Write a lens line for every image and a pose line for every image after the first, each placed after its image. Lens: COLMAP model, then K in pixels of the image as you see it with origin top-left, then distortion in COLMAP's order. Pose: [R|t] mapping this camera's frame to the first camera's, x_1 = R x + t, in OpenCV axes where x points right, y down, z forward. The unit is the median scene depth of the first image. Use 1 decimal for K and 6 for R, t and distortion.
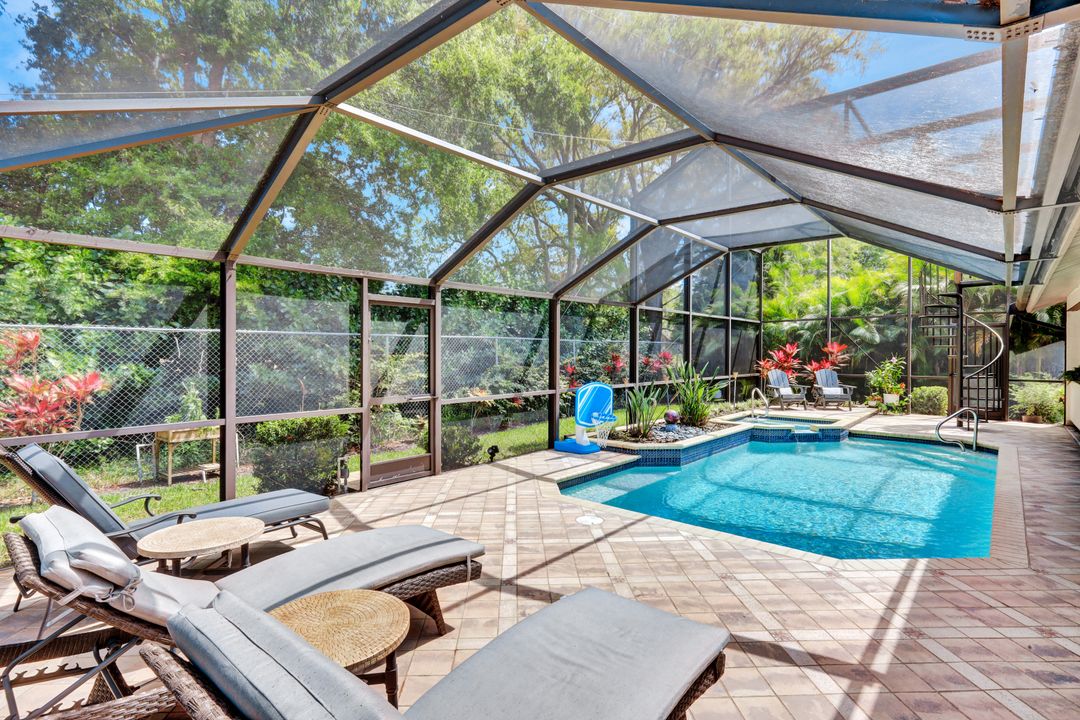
lens RADIAL K [[528.2, 0, 535.3], [0, 528.2, 358.2], [0, 0, 1]] dist [0.003968, -0.000681]
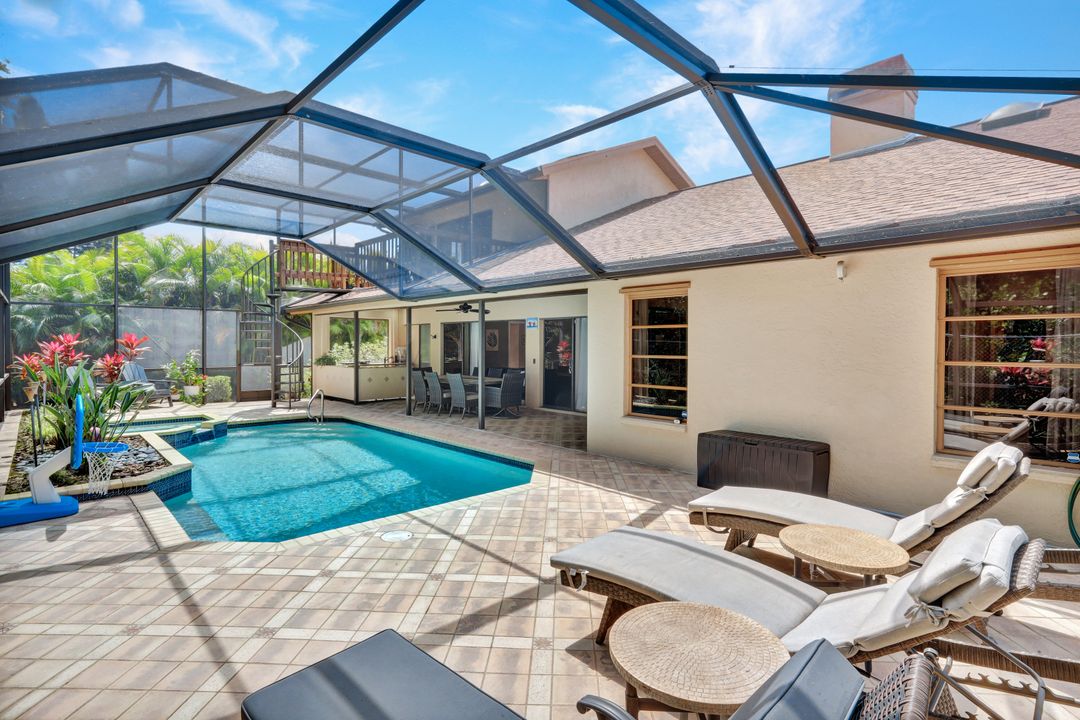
lens RADIAL K [[533.1, 0, 531.1], [0, 533.1, 354.8], [0, 0, 1]] dist [-0.001689, 0.004067]
pose [[0.100977, -0.020478, 0.994678, -0.350985], [0.011213, 0.999748, 0.019444, -0.006891], [-0.994826, 0.009190, 0.101181, 0.312307]]
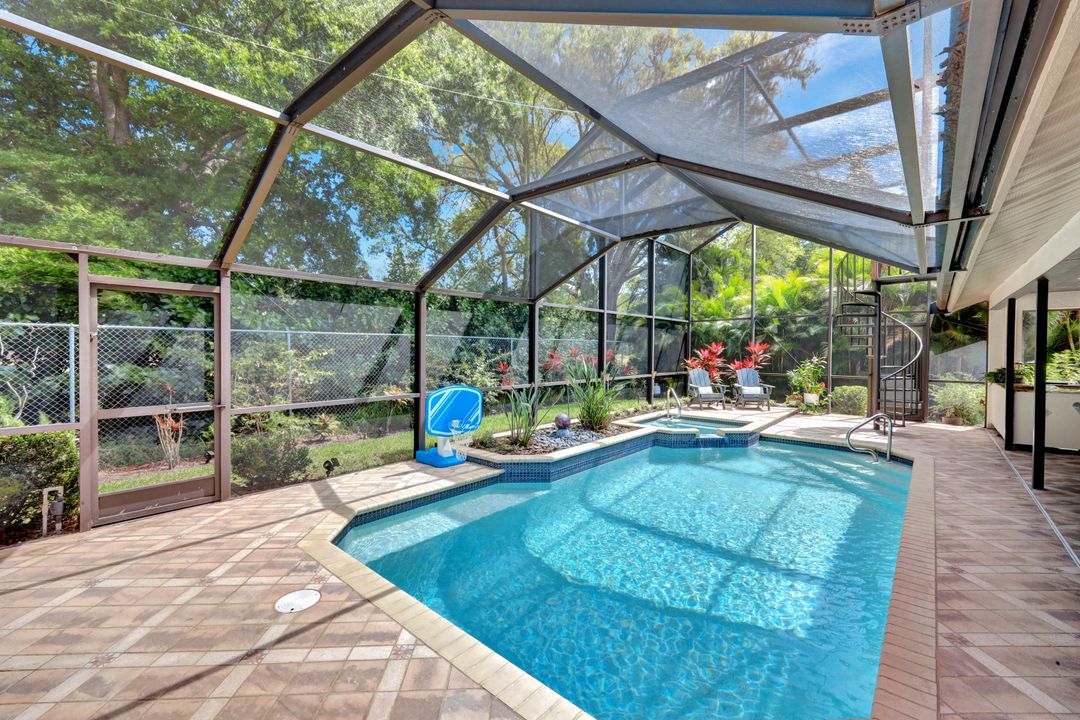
lens RADIAL K [[447.7, 0, 532.6], [0, 447.7, 357.9], [0, 0, 1]] dist [0.005366, -0.000443]
pose [[0.999991, 0.004037, 0.001085, 0.184863], [-0.004045, 0.999962, 0.007692, -0.005041], [-0.001054, -0.007696, 0.999970, 0.195170]]
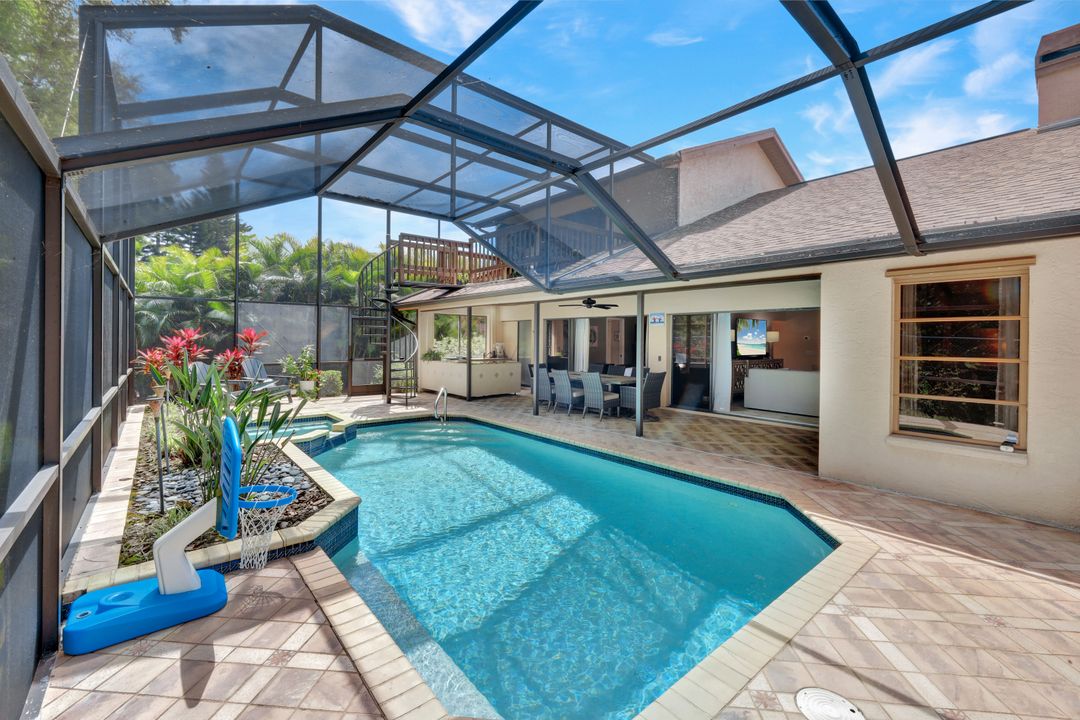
lens RADIAL K [[447.7, 0, 538.3], [0, 447.7, 341.3], [0, 0, 1]] dist [0.005366, -0.000443]
pose [[0.143989, -0.002574, 0.989576, -0.149253], [0.006532, 0.999977, 0.001651, -0.009904], [-0.989558, 0.006226, 0.144003, 0.548553]]
